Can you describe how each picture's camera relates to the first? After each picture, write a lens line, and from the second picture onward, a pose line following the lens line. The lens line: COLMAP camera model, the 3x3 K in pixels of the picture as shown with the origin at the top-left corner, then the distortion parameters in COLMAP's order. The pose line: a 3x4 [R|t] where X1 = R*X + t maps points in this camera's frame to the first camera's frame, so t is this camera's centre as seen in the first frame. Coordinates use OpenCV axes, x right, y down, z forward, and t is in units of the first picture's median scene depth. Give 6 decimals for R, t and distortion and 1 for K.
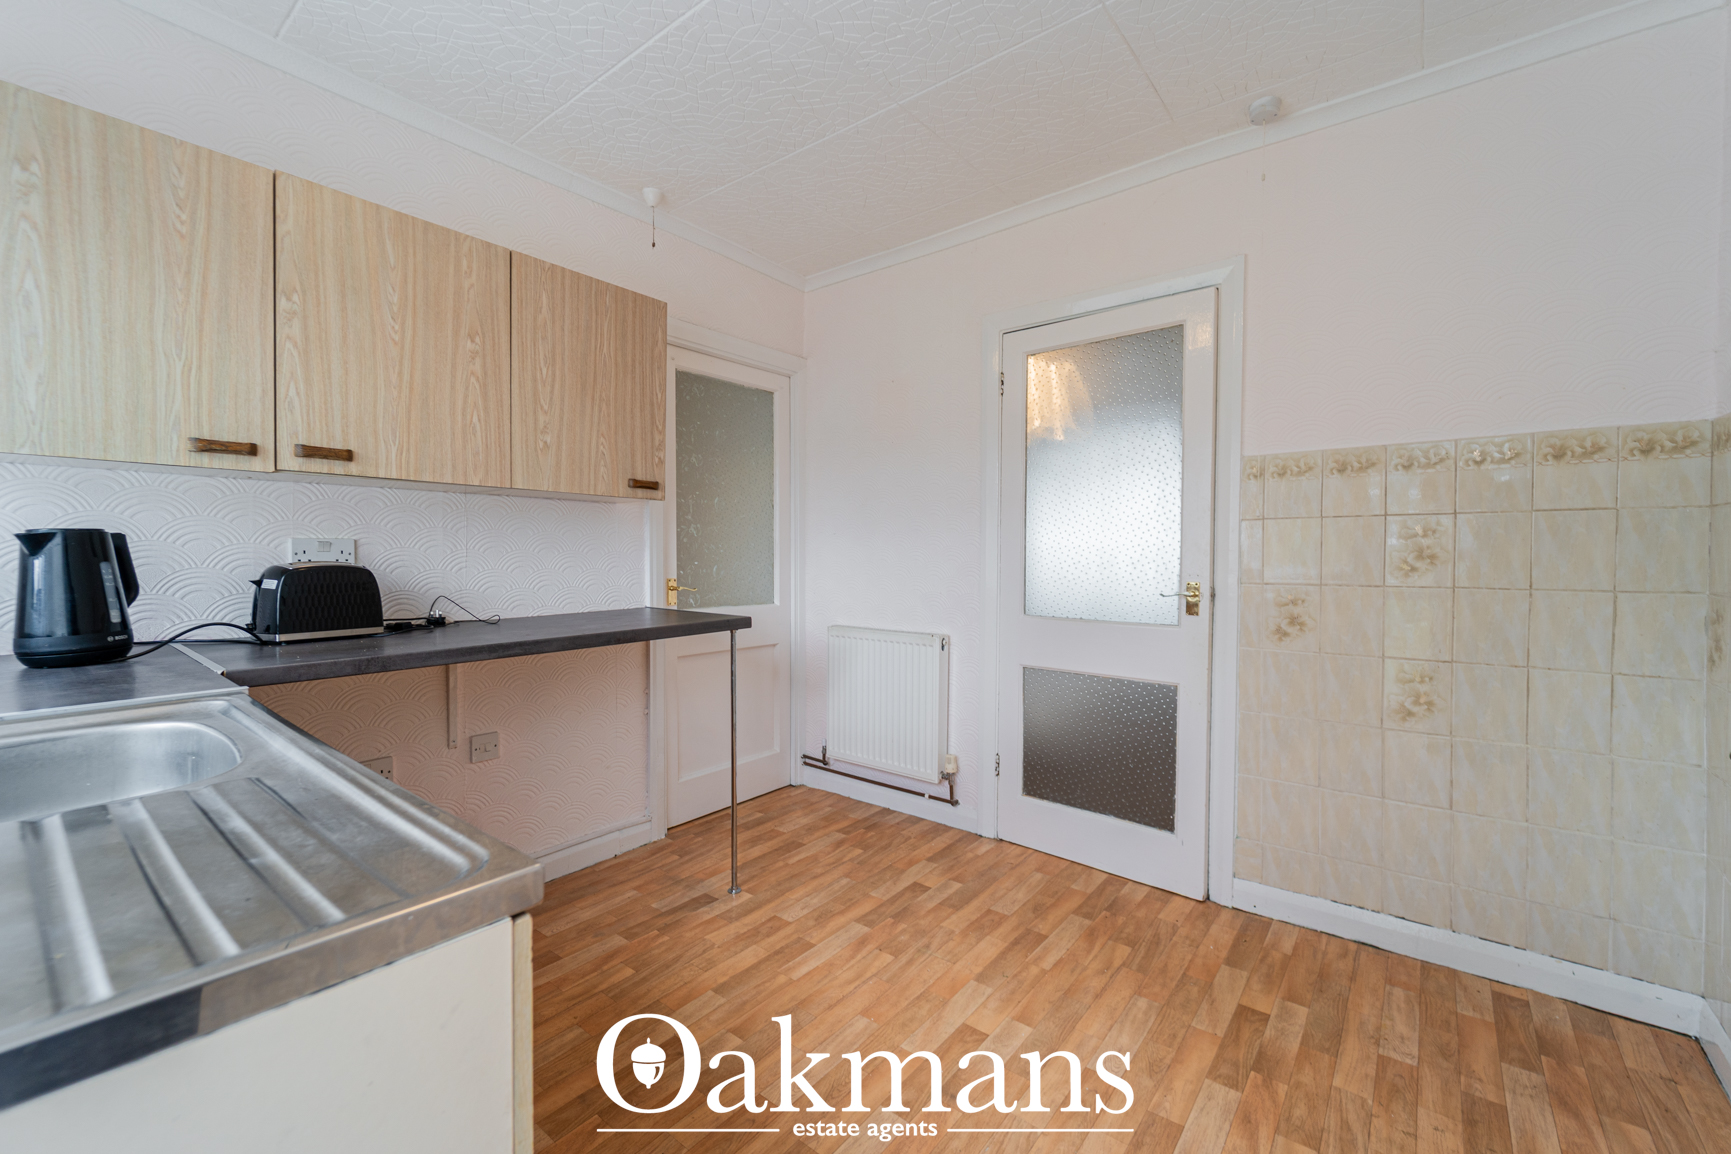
lens RADIAL K [[732.5, 0, 856.2], [0, 732.5, 571.2], [0, 0, 1]] dist [0.002638, -0.003250]
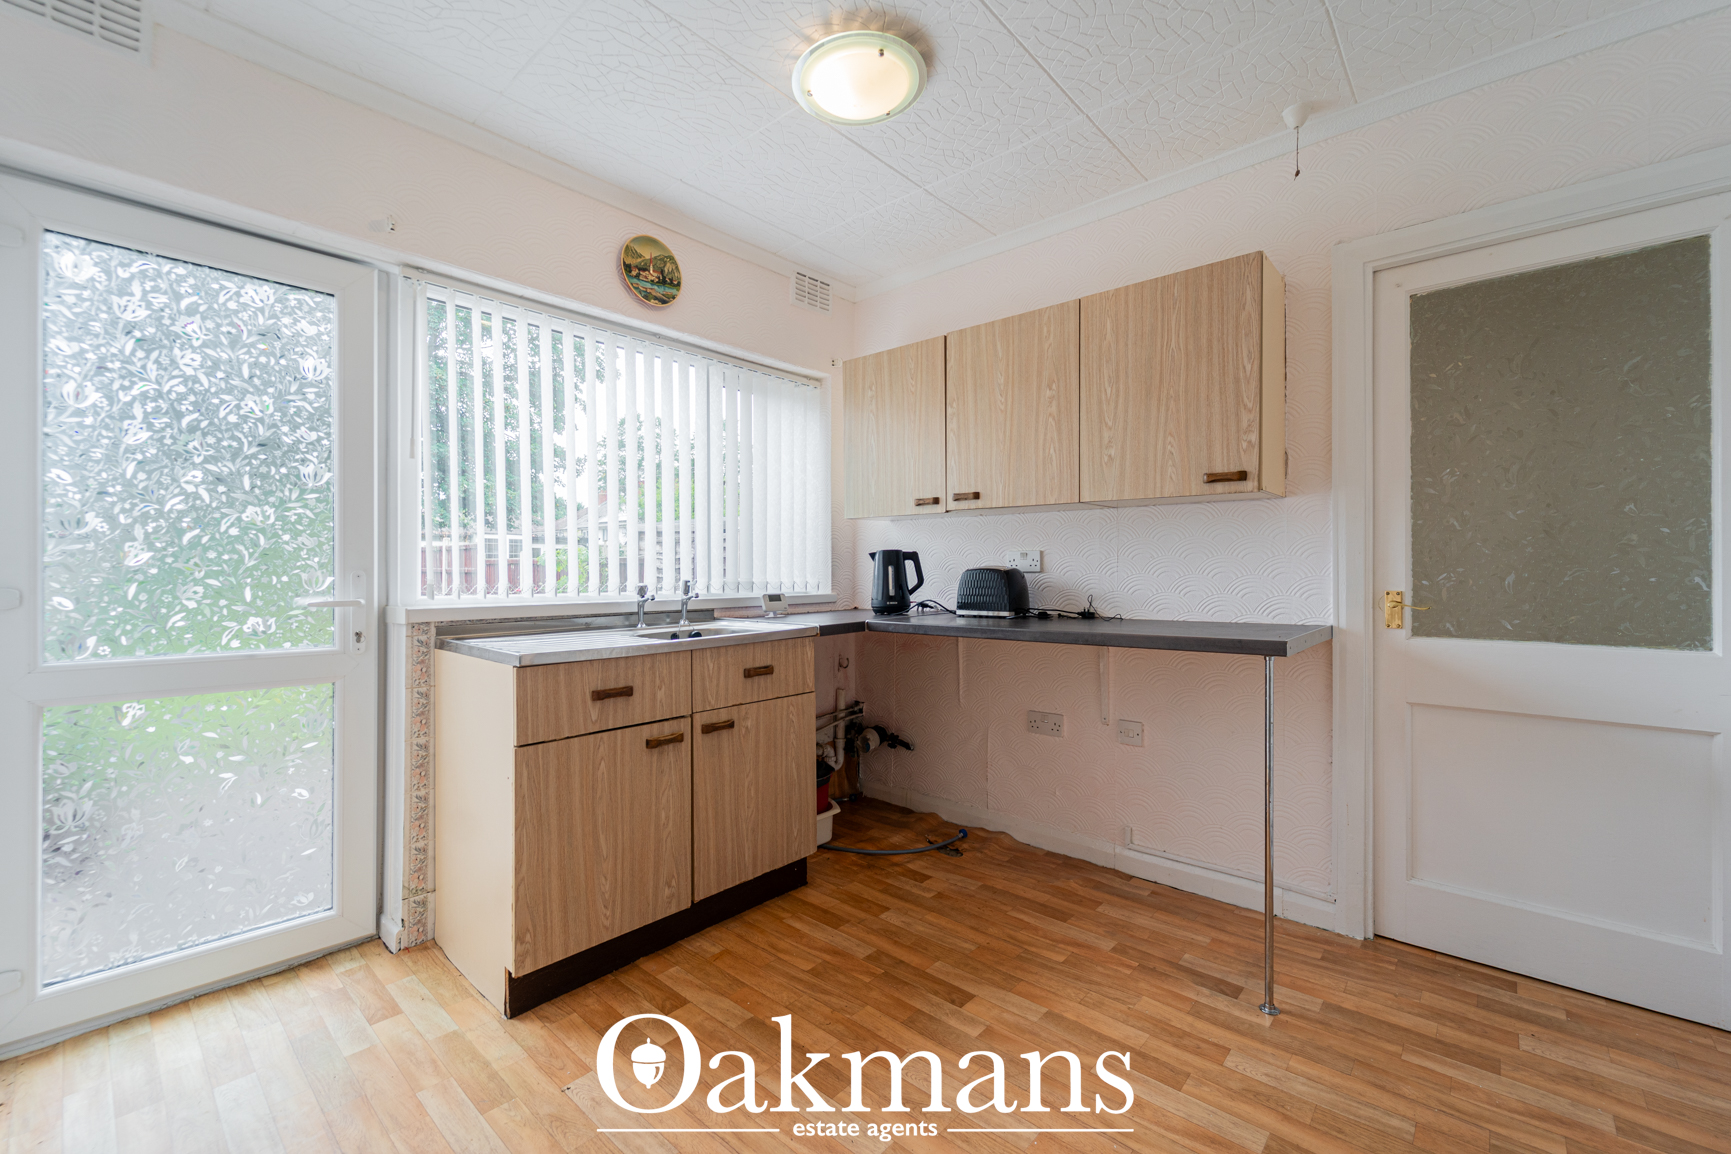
lens RADIAL K [[732.5, 0, 856.2], [0, 732.5, 571.2], [0, 0, 1]] dist [0.002638, -0.003250]
pose [[-0.087406, -0.001219, -0.996172, 0.677206], [-0.022662, 0.999743, 0.000765, 0.002547], [0.995915, 0.022642, -0.087411, 0.712385]]
